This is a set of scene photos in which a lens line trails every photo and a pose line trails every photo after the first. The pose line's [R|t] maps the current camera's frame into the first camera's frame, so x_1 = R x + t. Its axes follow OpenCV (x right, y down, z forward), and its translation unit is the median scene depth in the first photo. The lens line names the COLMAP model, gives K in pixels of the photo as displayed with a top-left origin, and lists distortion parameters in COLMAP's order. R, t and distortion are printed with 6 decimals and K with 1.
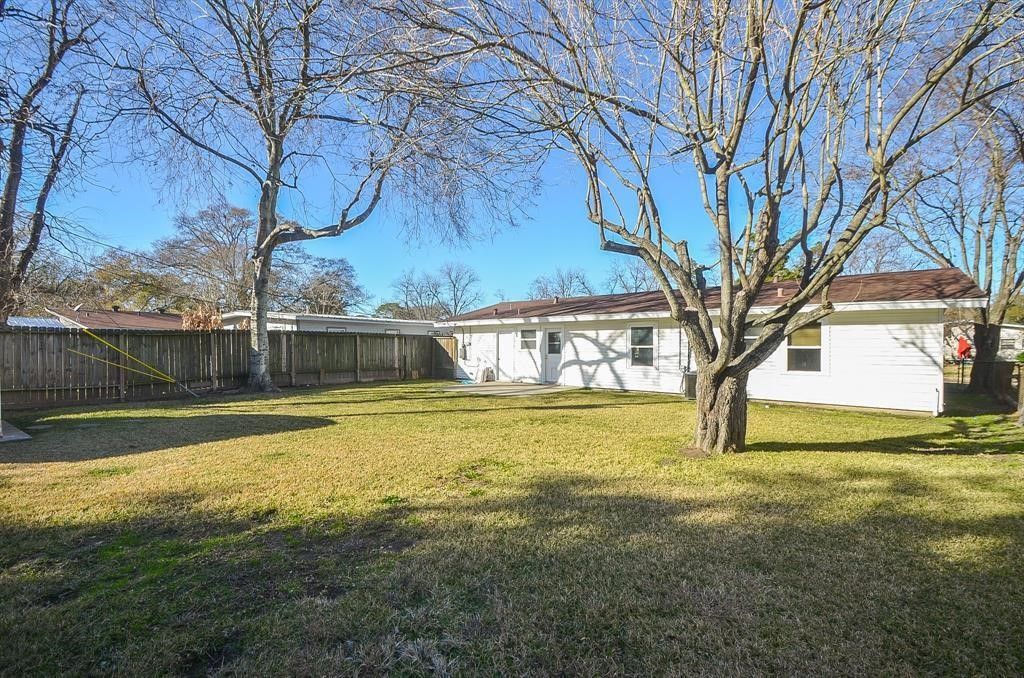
lens RADIAL K [[449.1, 0, 512.2], [0, 449.1, 340.2], [0, 0, 1]] dist [-0.001246, -0.006202]
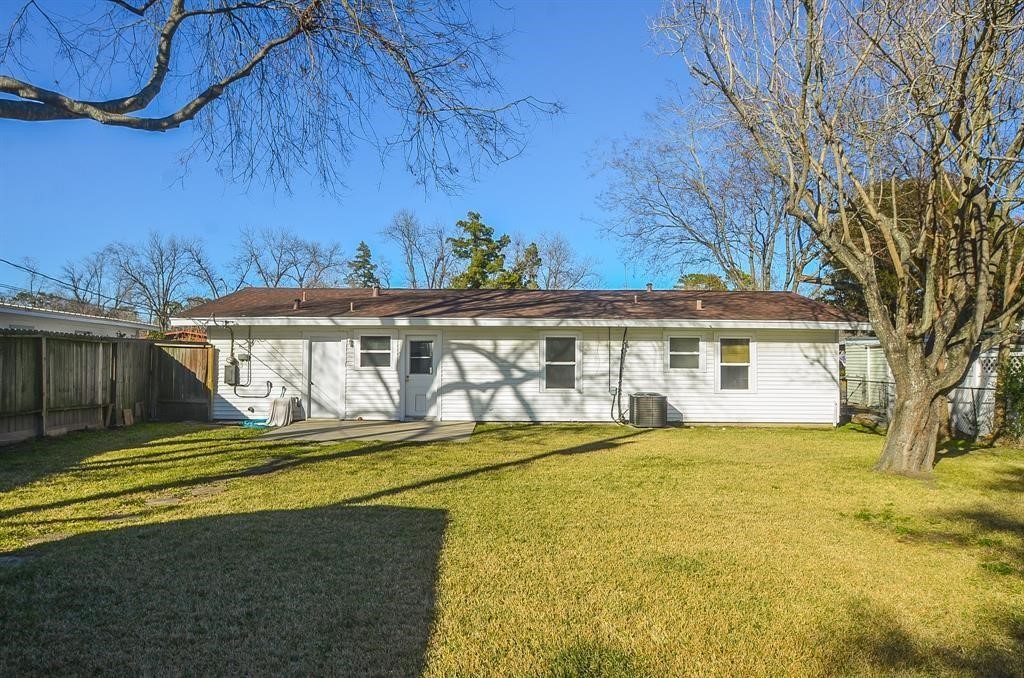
lens RADIAL K [[654.6, 0, 512.1], [0, 654.6, 344.3], [0, 0, 1]] dist [-0.000920, -0.000881]
pose [[0.768443, 0.022387, 0.639526, -0.443376], [-0.011623, 0.999711, -0.021030, 0.005806], [-0.639812, 0.008728, 0.768482, 0.179859]]
